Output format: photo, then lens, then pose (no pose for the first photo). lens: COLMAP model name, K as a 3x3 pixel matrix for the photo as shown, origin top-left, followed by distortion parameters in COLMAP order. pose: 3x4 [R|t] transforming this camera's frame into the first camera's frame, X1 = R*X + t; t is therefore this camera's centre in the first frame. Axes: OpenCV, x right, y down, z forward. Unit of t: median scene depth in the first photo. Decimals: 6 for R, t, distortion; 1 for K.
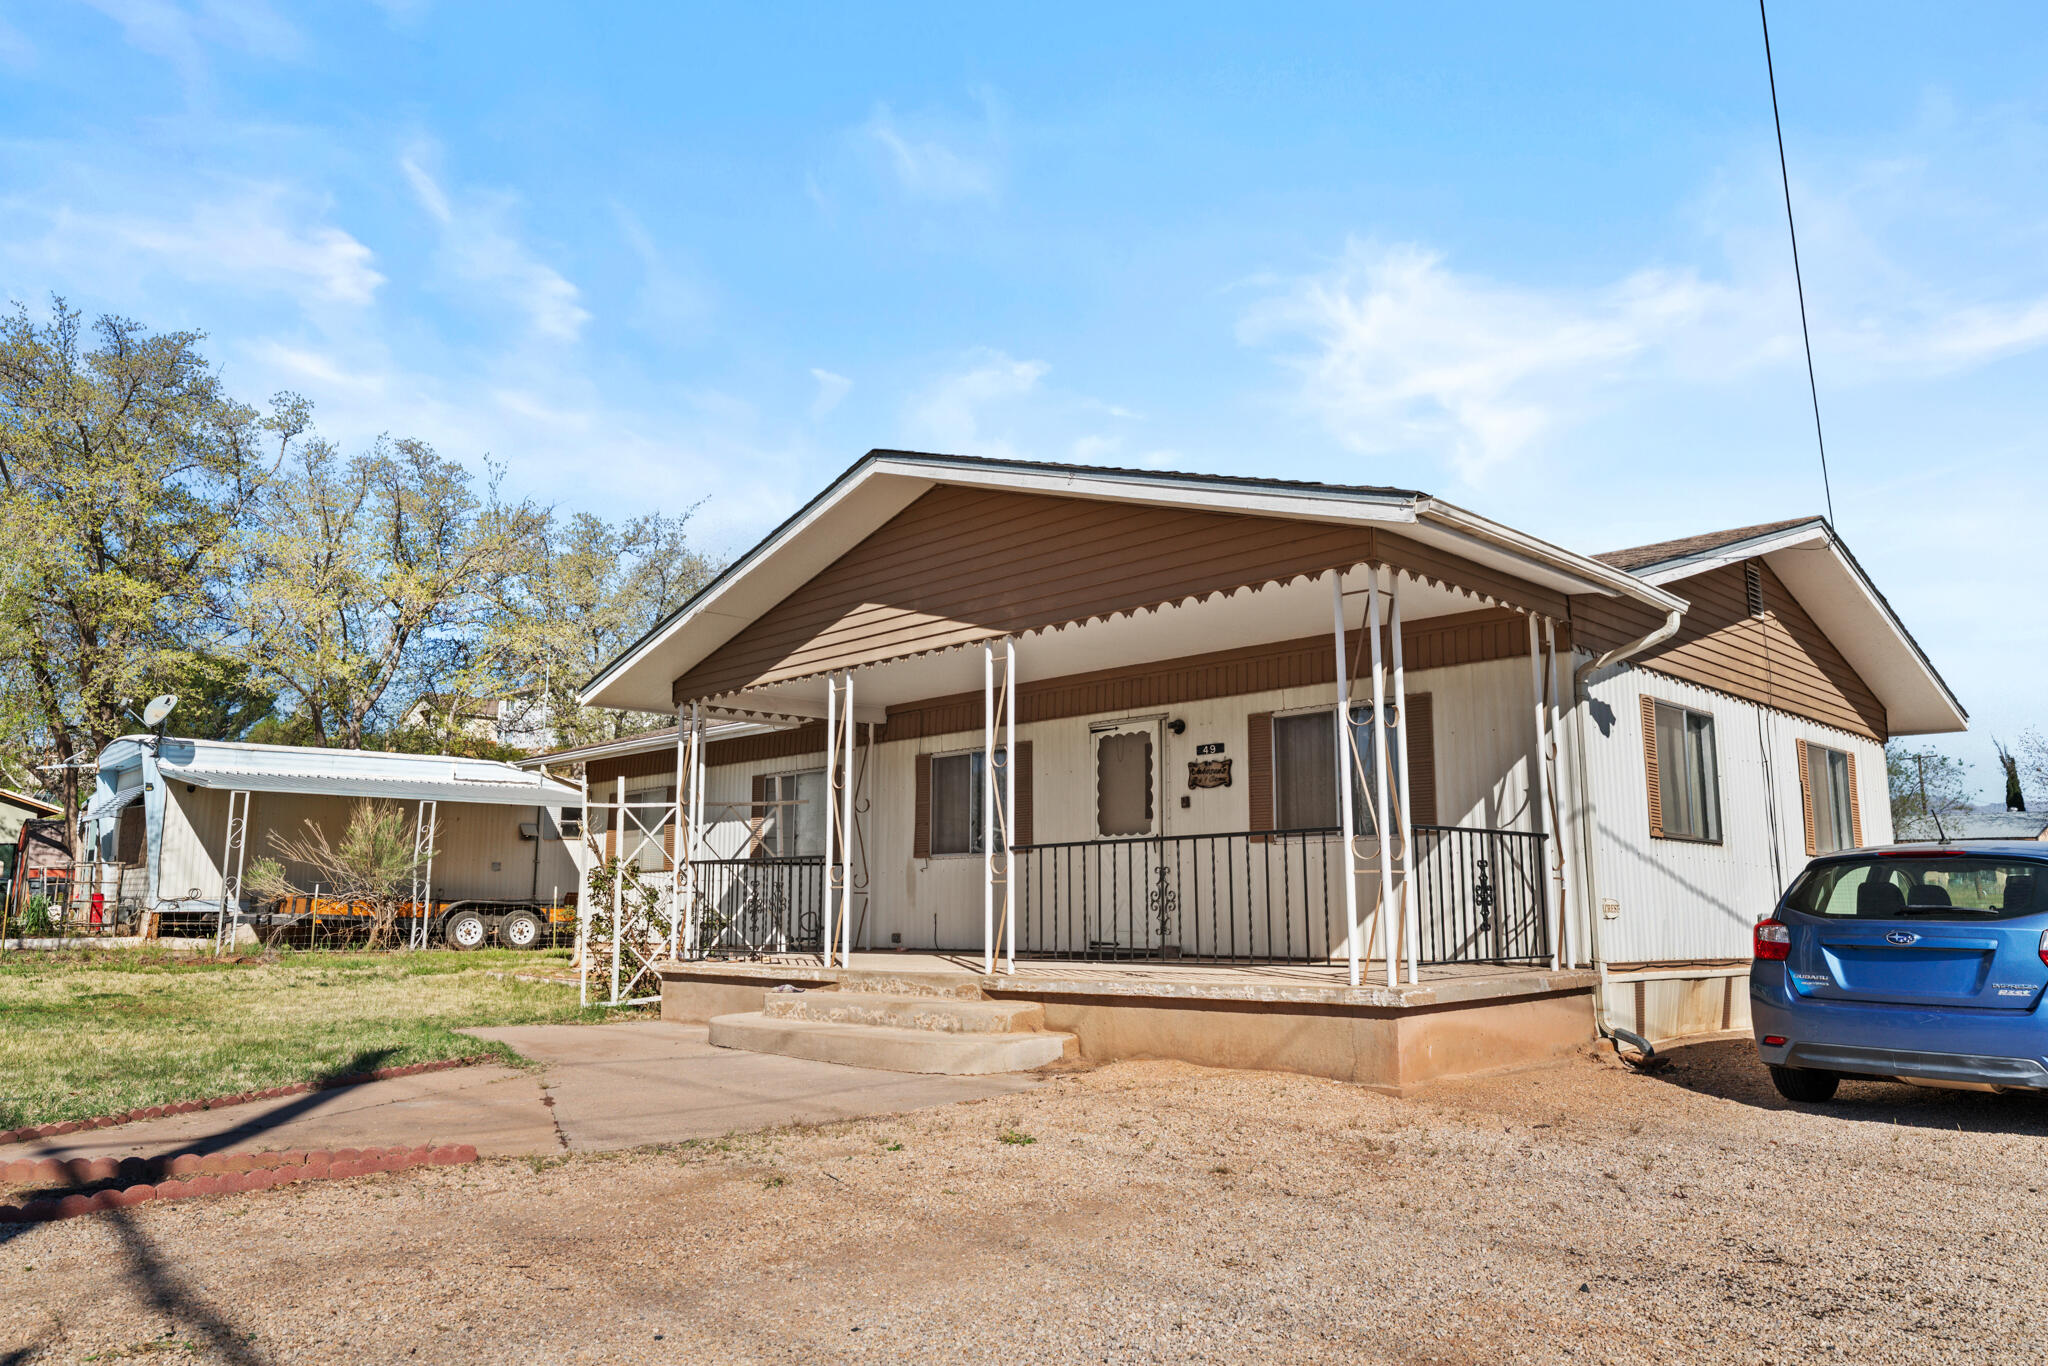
lens RADIAL K [[1436.3, 0, 1028.1], [0, 1436.3, 703.0], [0, 0, 1]] dist [0.001628, -0.000885]
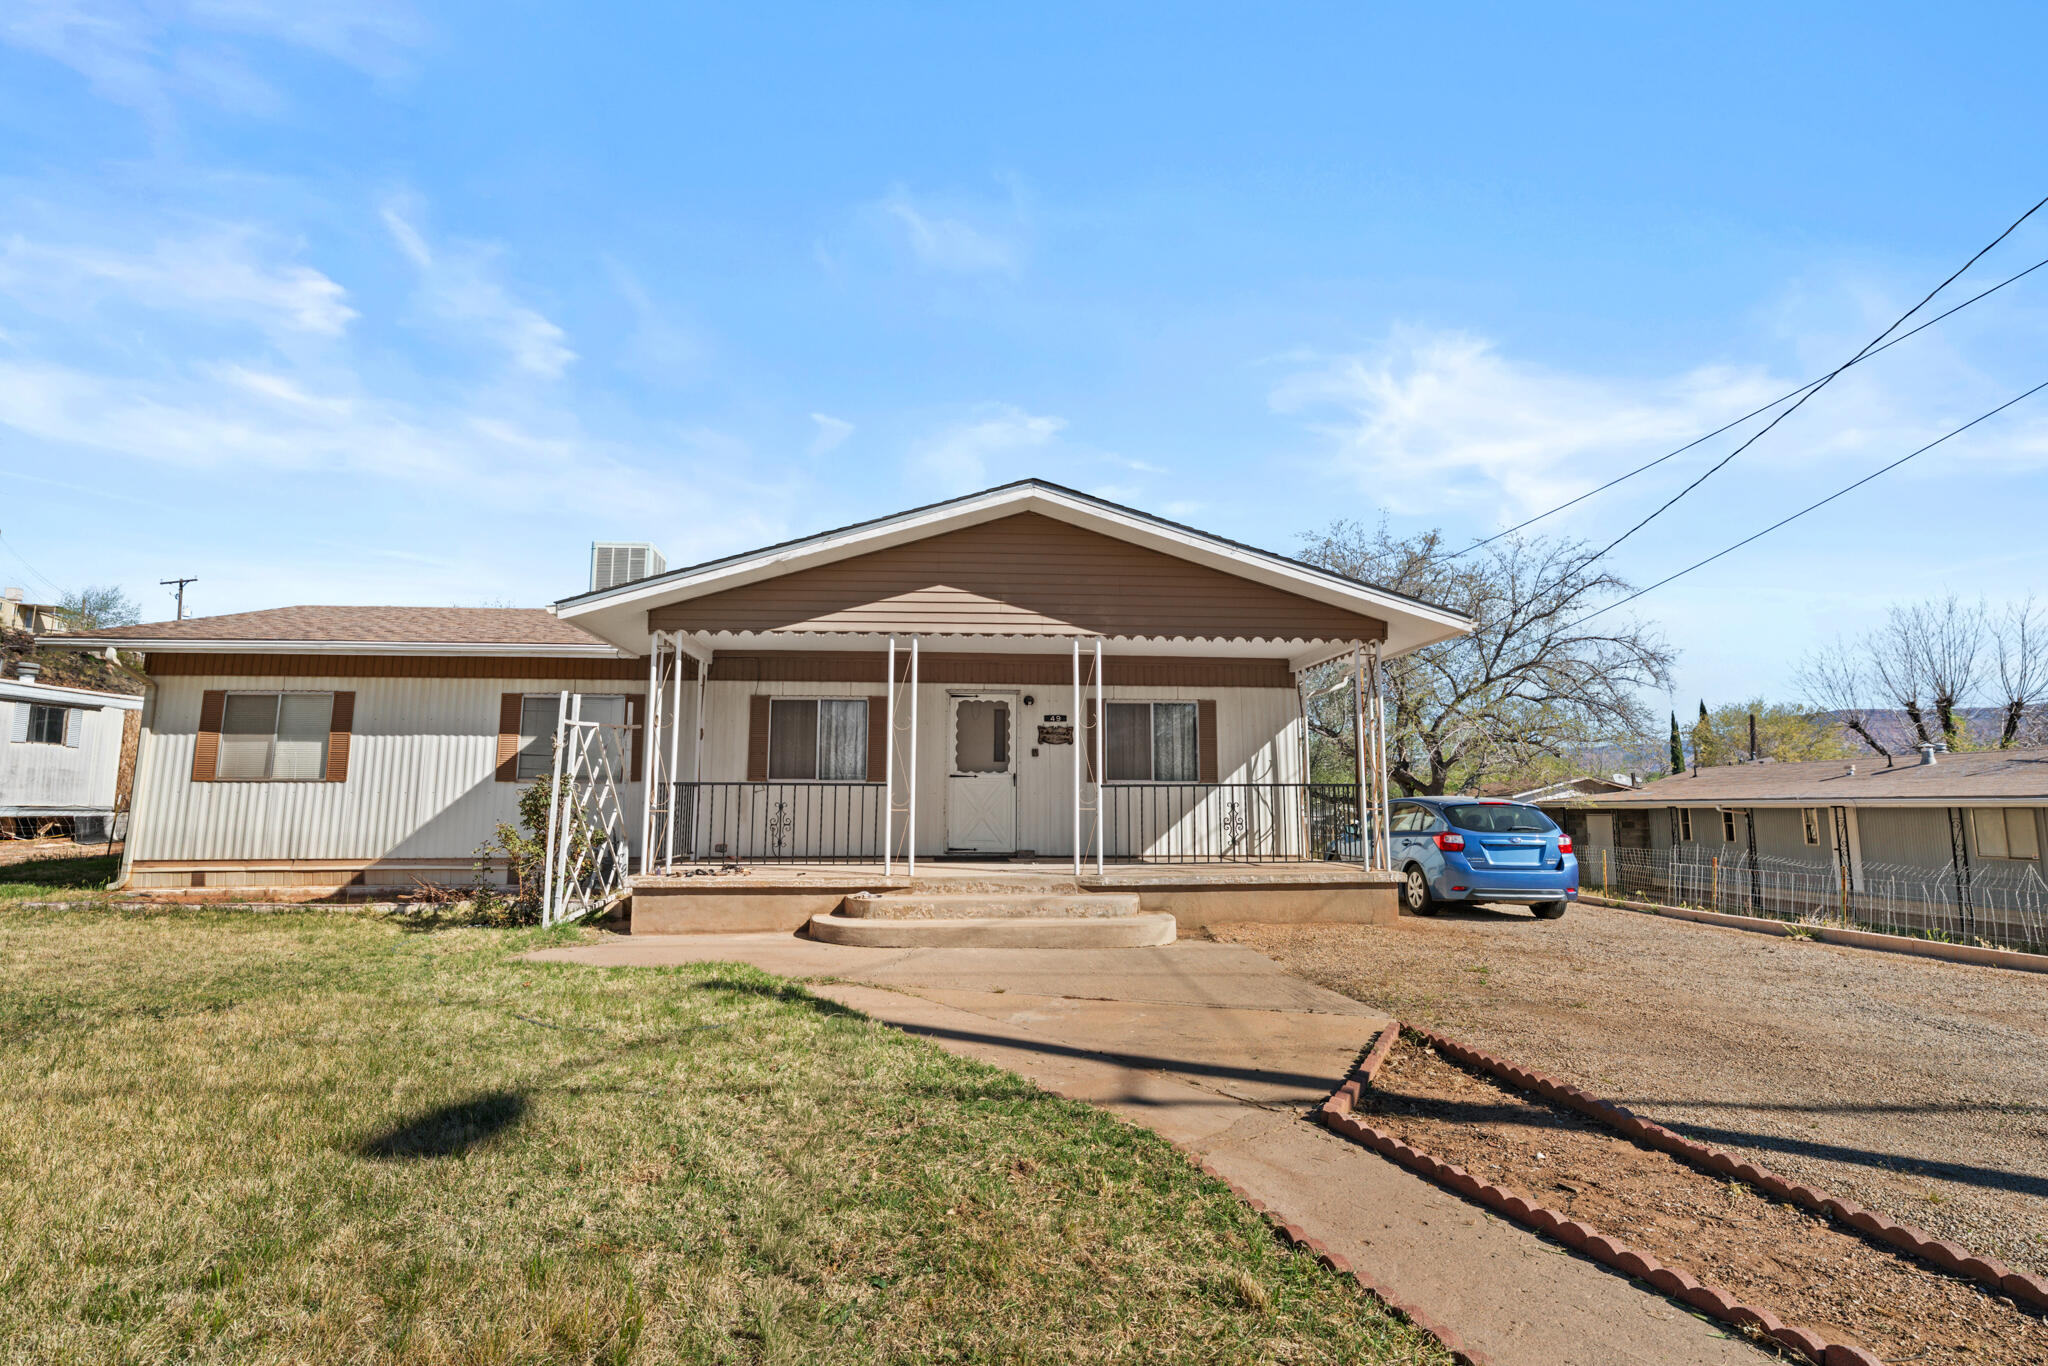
lens RADIAL K [[994.1, 0, 1027.8], [0, 994.1, 689.6], [0, 0, 1]] dist [-0.000496, -0.000652]
pose [[0.635818, 0.097792, 0.765619, -0.667288], [-0.115023, 0.992870, -0.031296, 0.036864], [-0.763220, -0.068165, 0.642533, 0.346811]]
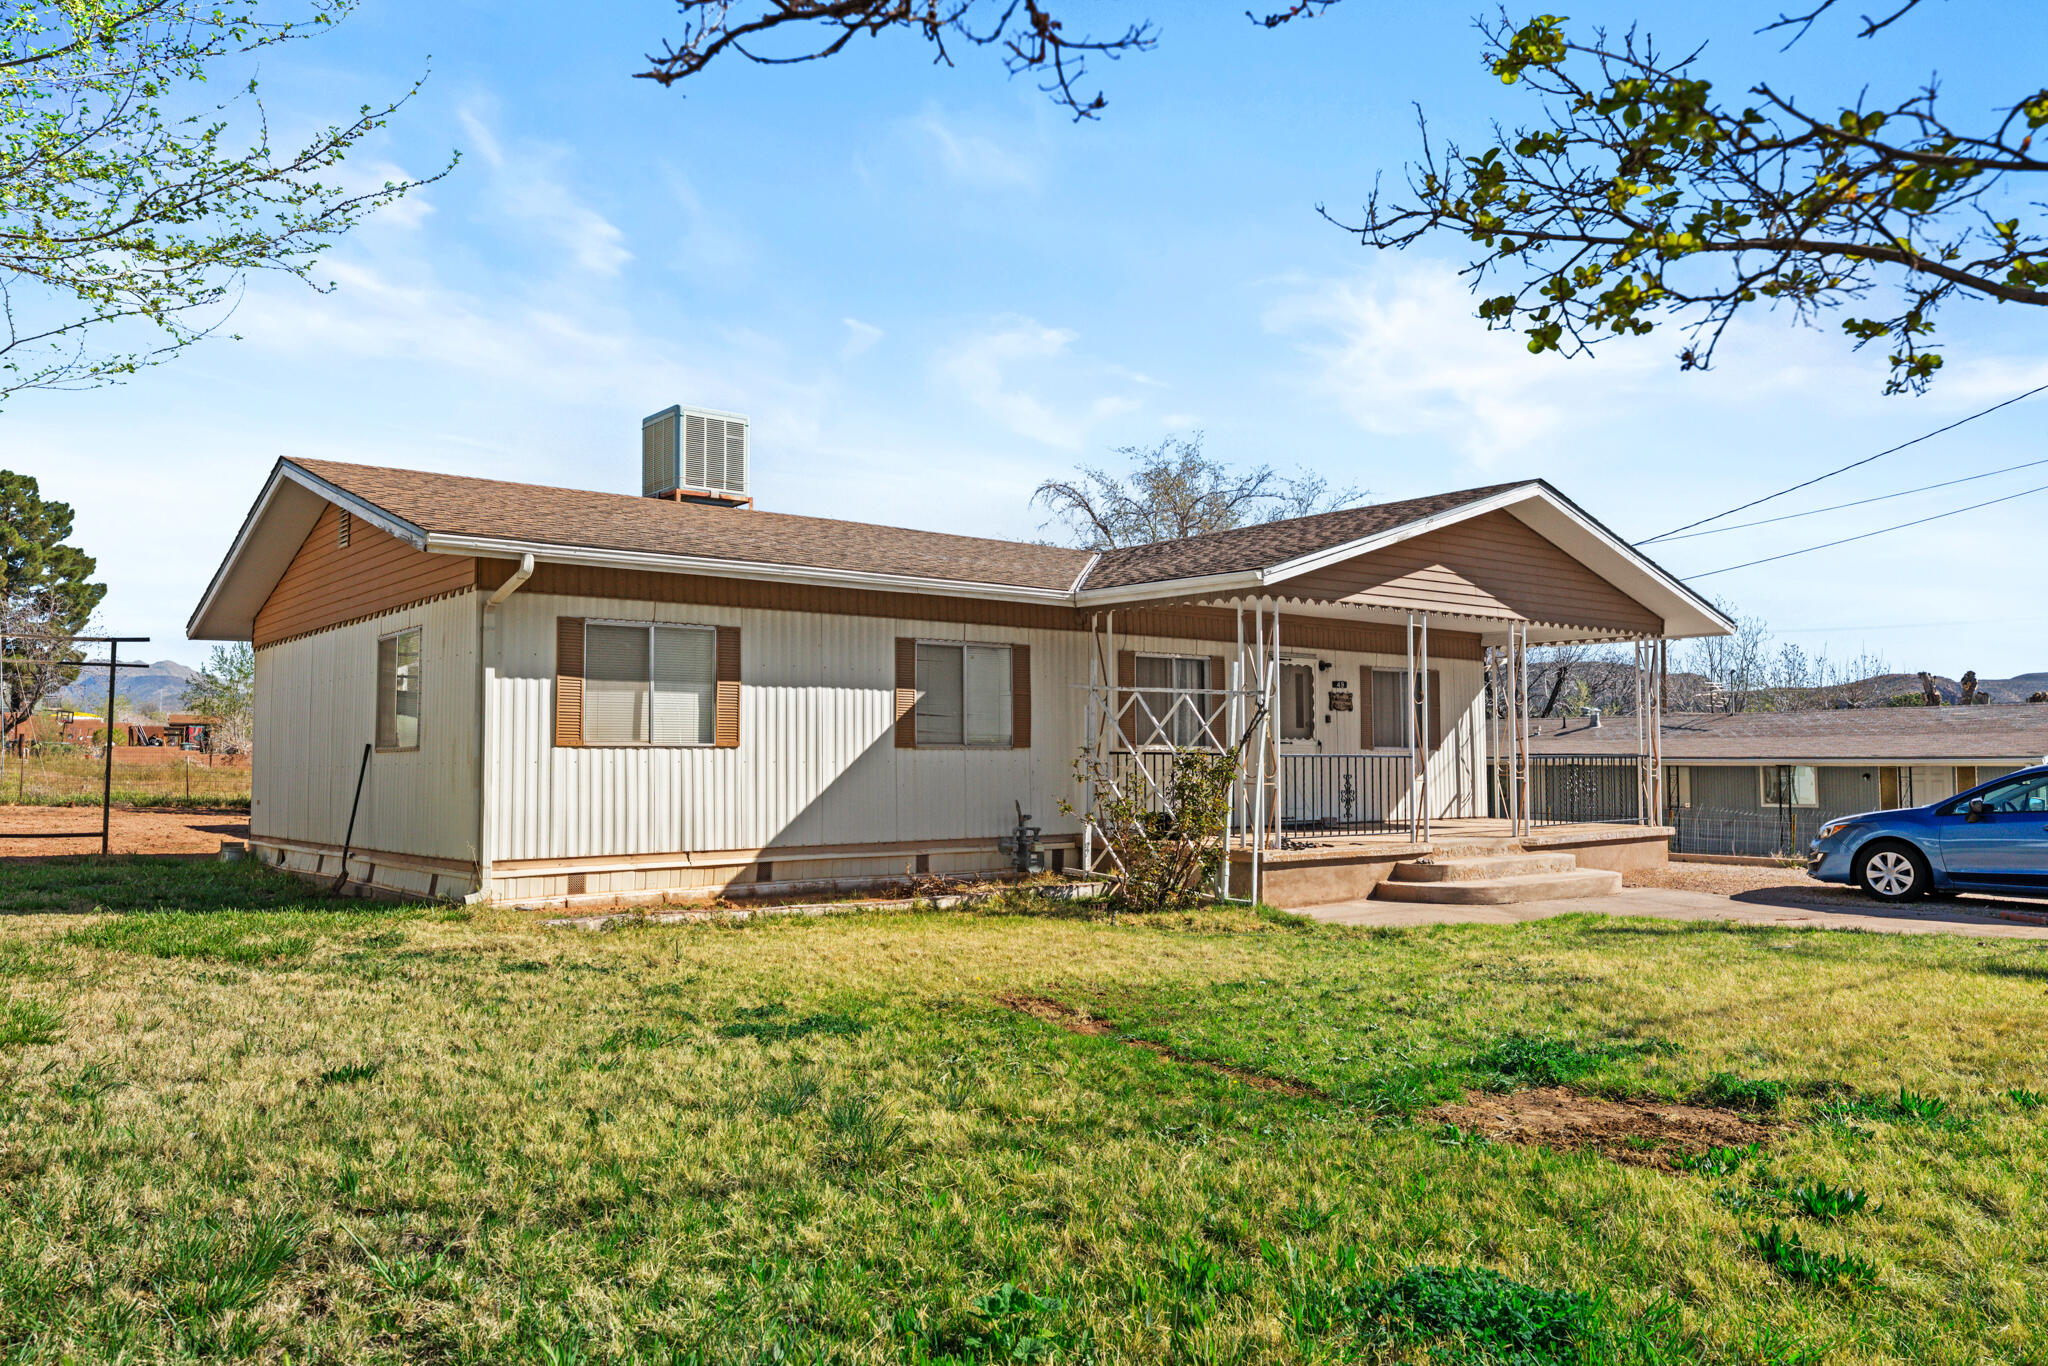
lens RADIAL K [[1458.1, 0, 1024.0], [0, 1458.1, 683.0], [0, 0, 1]] dist [0.003217, 0.002304]
pose [[0.100327, 0.057168, 0.993311, -1.357000], [-0.143352, 0.988762, -0.042427, 0.136656], [-0.984573, -0.138137, 0.107394, 1.123641]]
